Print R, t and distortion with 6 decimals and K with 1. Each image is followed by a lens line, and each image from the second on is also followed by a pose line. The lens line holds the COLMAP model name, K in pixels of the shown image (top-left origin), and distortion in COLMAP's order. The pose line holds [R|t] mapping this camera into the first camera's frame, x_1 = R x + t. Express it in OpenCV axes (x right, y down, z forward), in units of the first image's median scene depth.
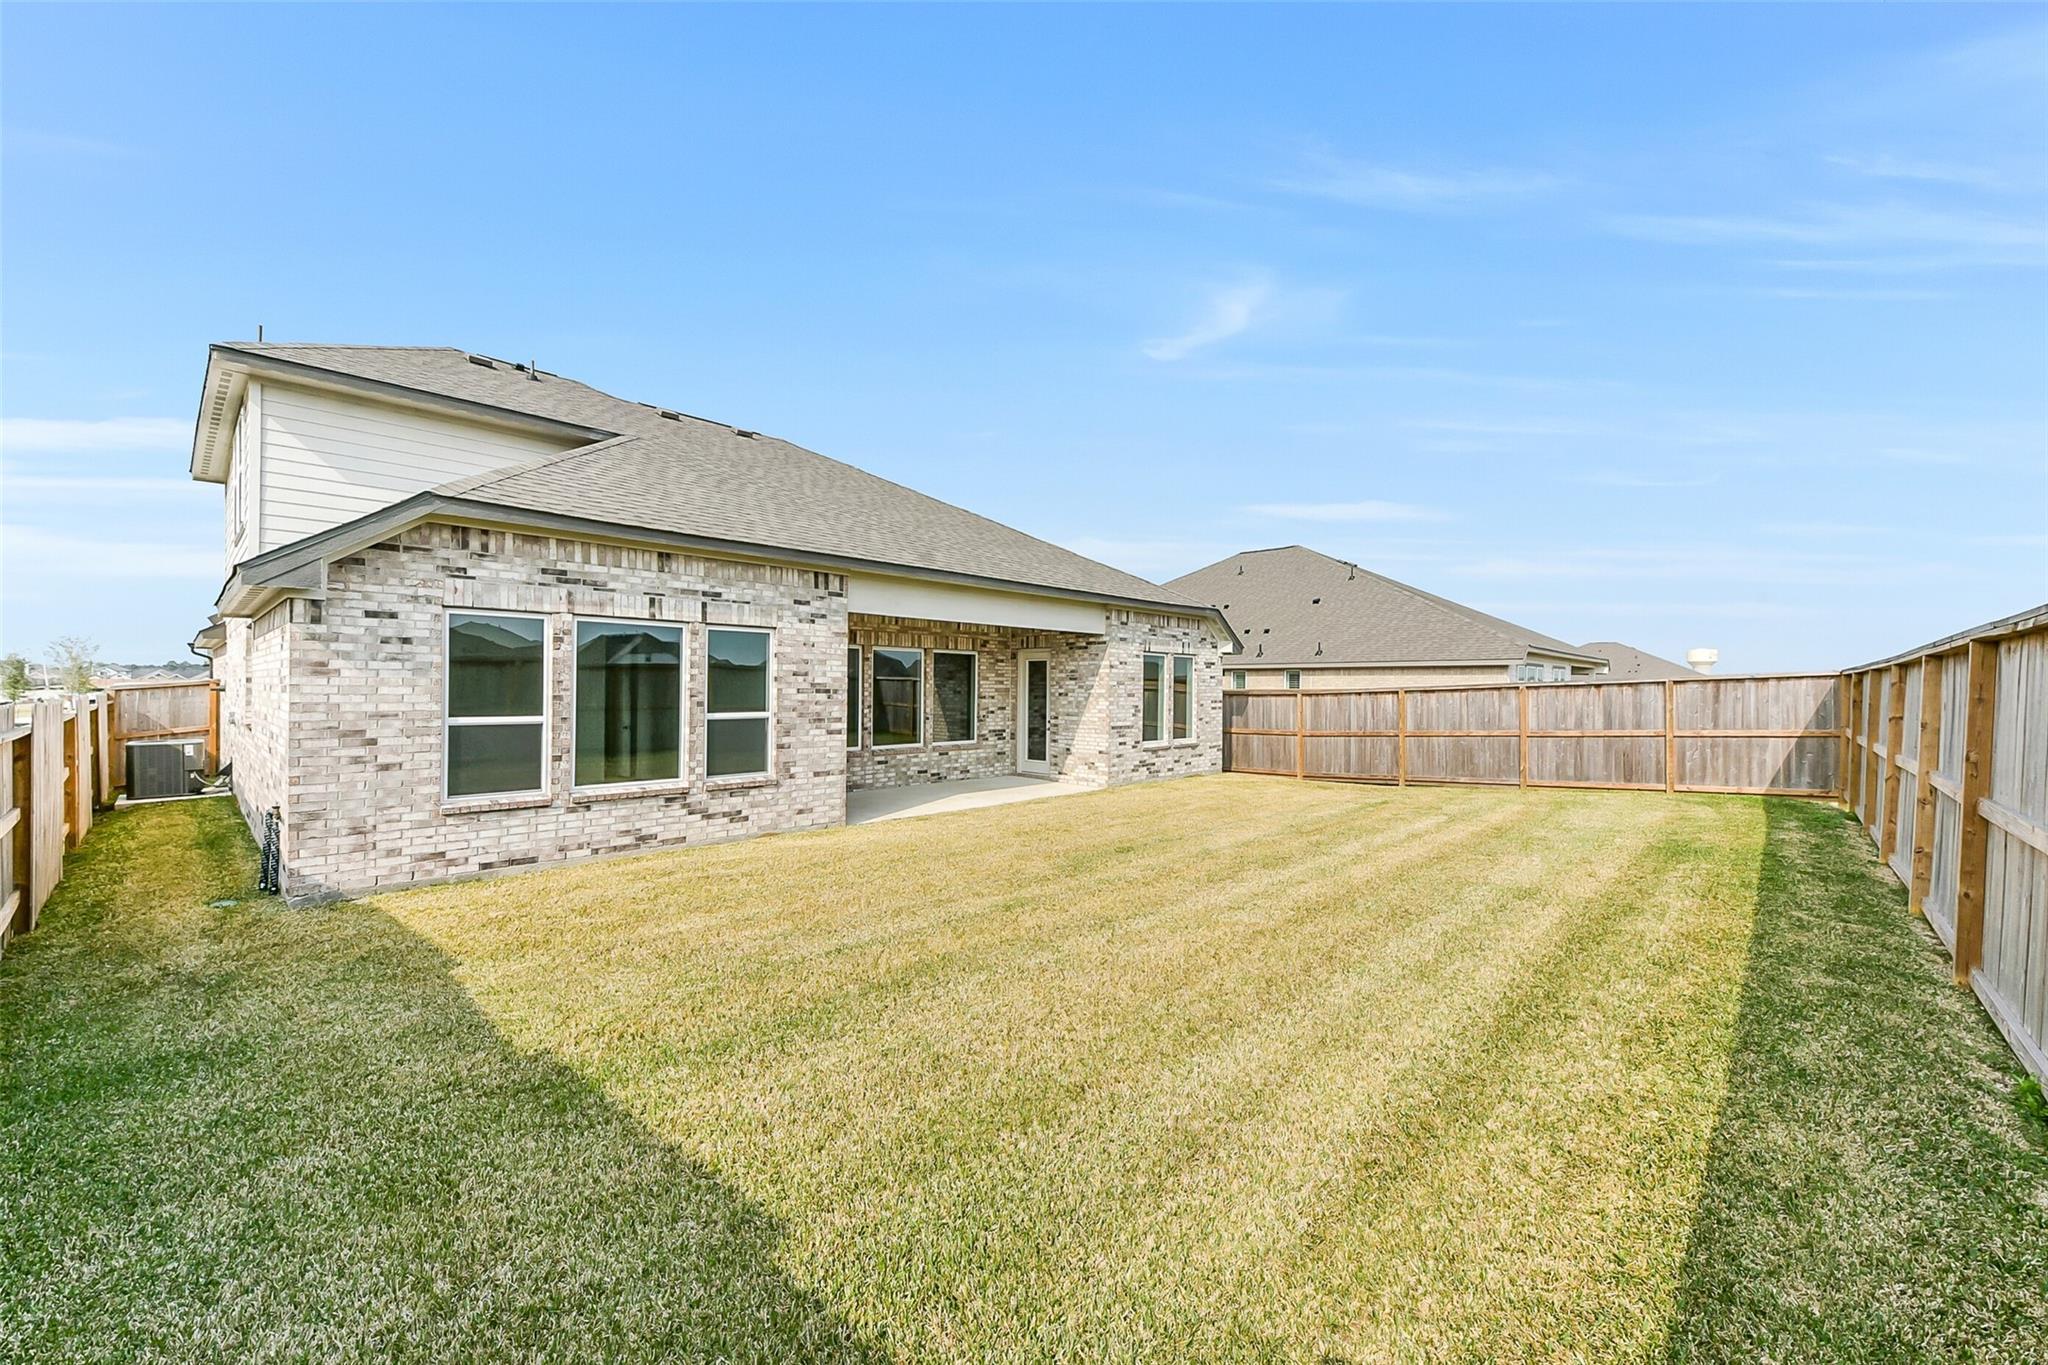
lens RADIAL K [[801.4, 0, 1029.7], [0, 801.4, 685.2], [0, 0, 1]] dist [0.000793, 0.000078]
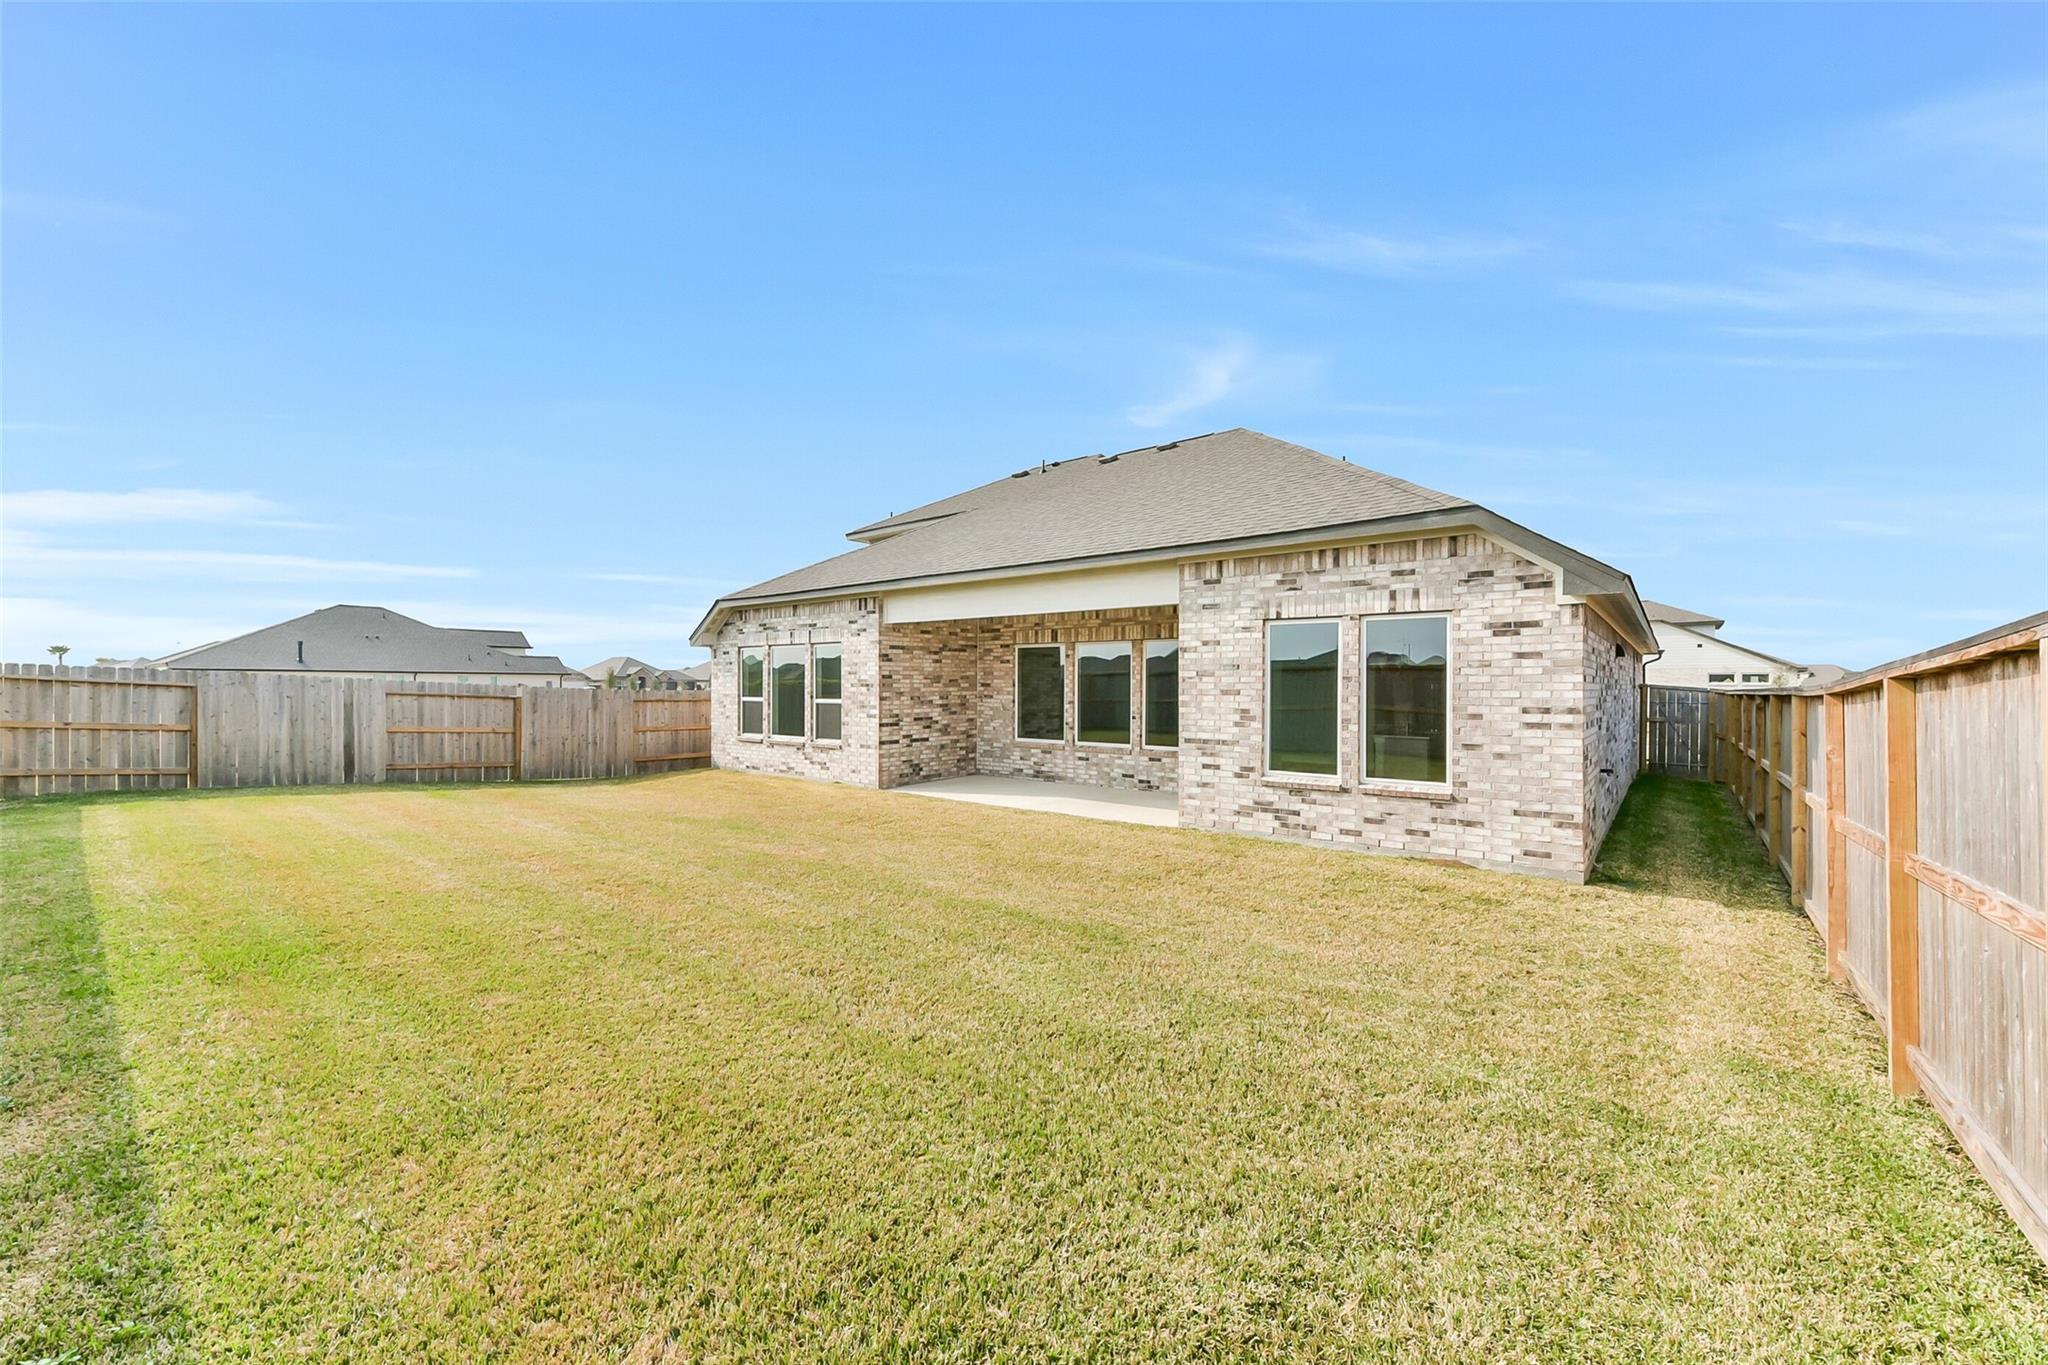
lens RADIAL K [[801.4, 0, 1029.7], [0, 801.4, 685.2], [0, 0, 1]] dist [0.000793, 0.000078]
pose [[0.063129, -0.007777, -0.997975, 0.809085], [-0.000762, 0.999969, -0.007841, 0.012807], [0.998005, 0.001256, 0.063121, 0.870905]]
